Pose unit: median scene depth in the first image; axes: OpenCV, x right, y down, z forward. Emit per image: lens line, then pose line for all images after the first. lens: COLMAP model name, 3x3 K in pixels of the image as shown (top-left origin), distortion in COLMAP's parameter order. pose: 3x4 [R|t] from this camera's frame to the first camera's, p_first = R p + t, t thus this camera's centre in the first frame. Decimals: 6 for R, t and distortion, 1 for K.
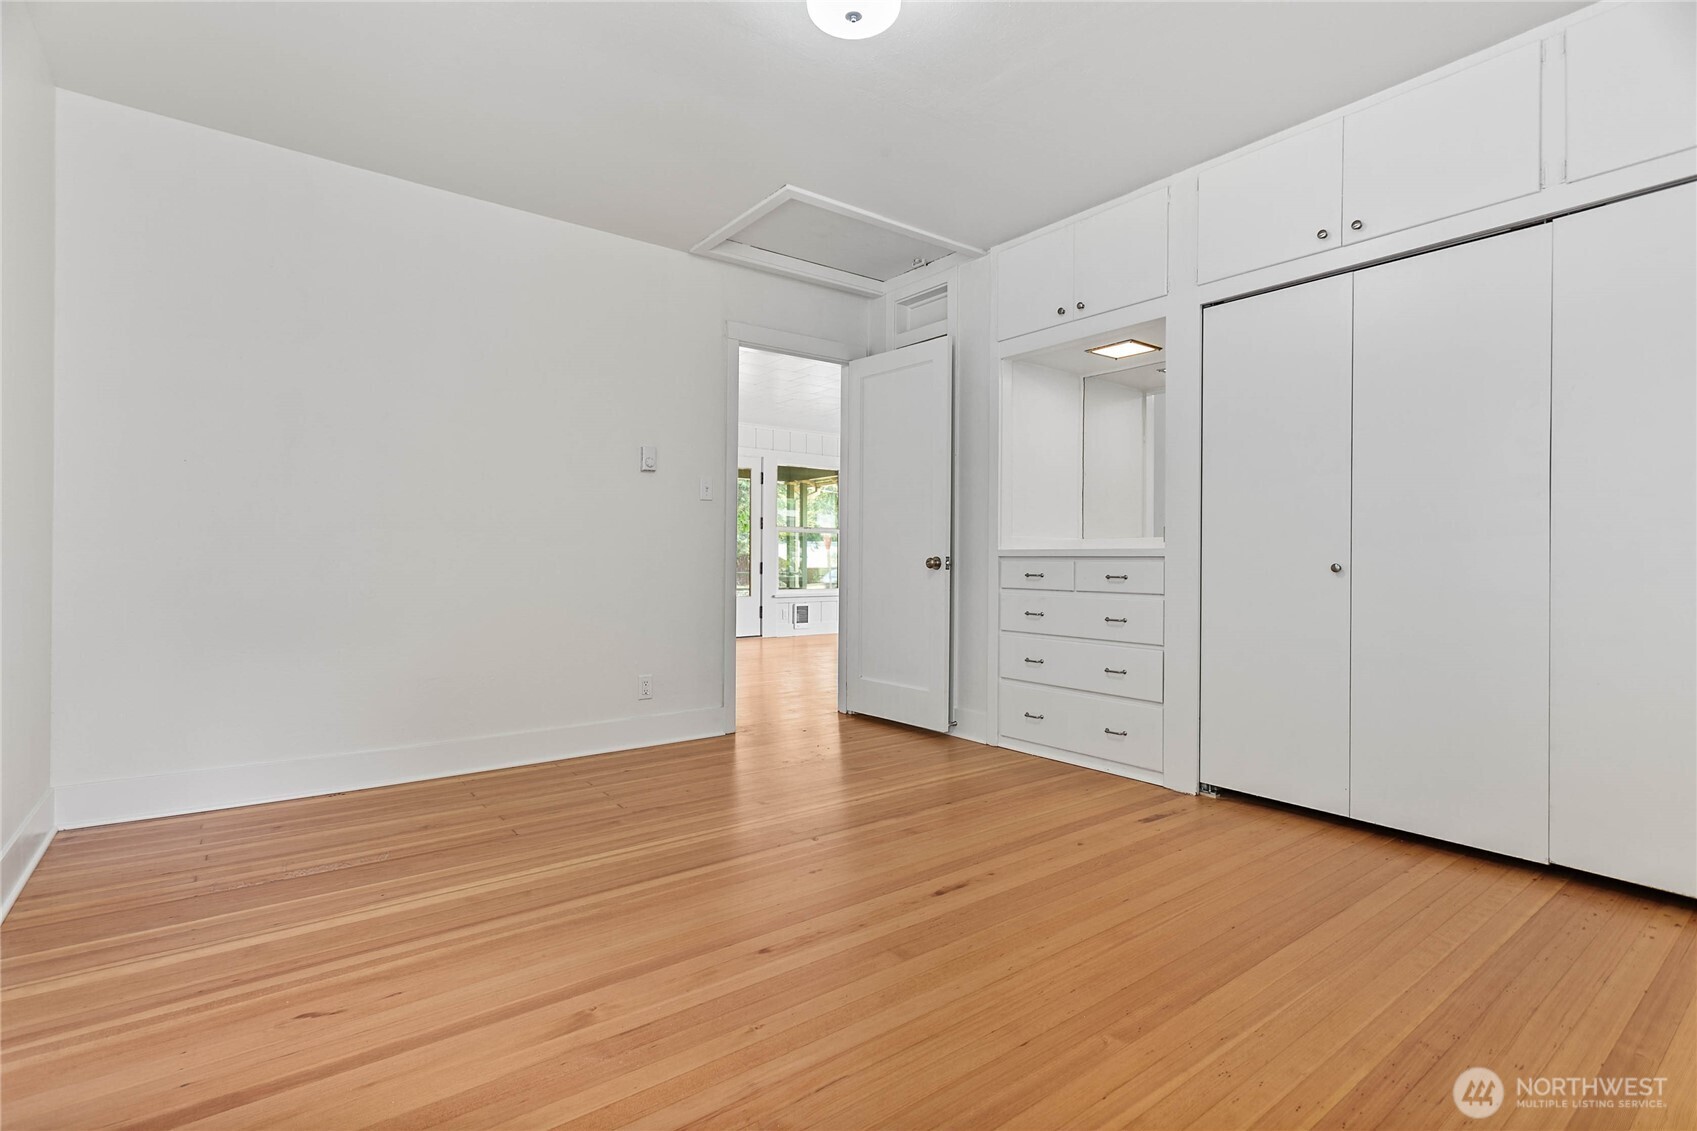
lens RADIAL K [[803.6, 0, 843.8], [0, 803.6, 559.7], [0, 0, 1]] dist [0.001909, 0.000920]
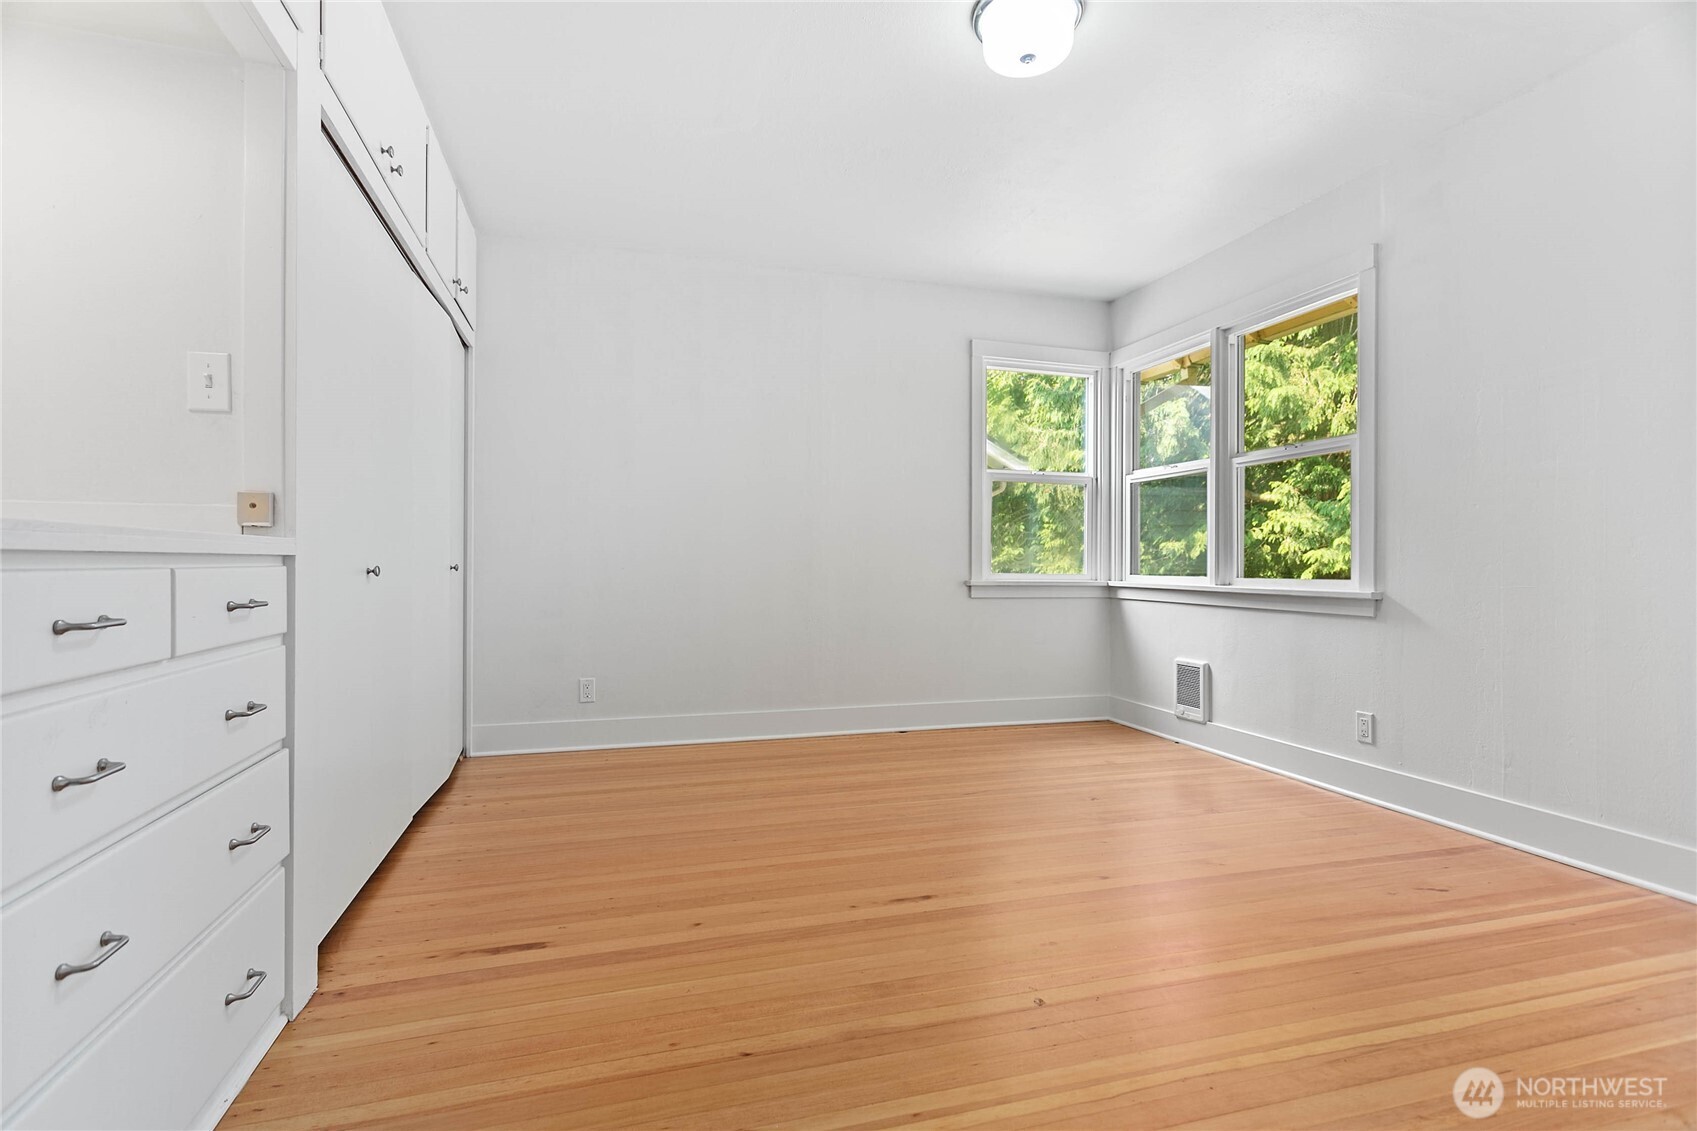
lens RADIAL K [[798.2, 0, 843.0], [0, 798.2, 568.7], [0, 0, 1]] dist [-0.000392, 0.000511]
pose [[-0.933184, -0.007389, 0.359323, -0.113787], [-0.004259, 0.999946, 0.009502, -0.001781], [-0.359374, 0.007336, -0.933165, 1.624417]]
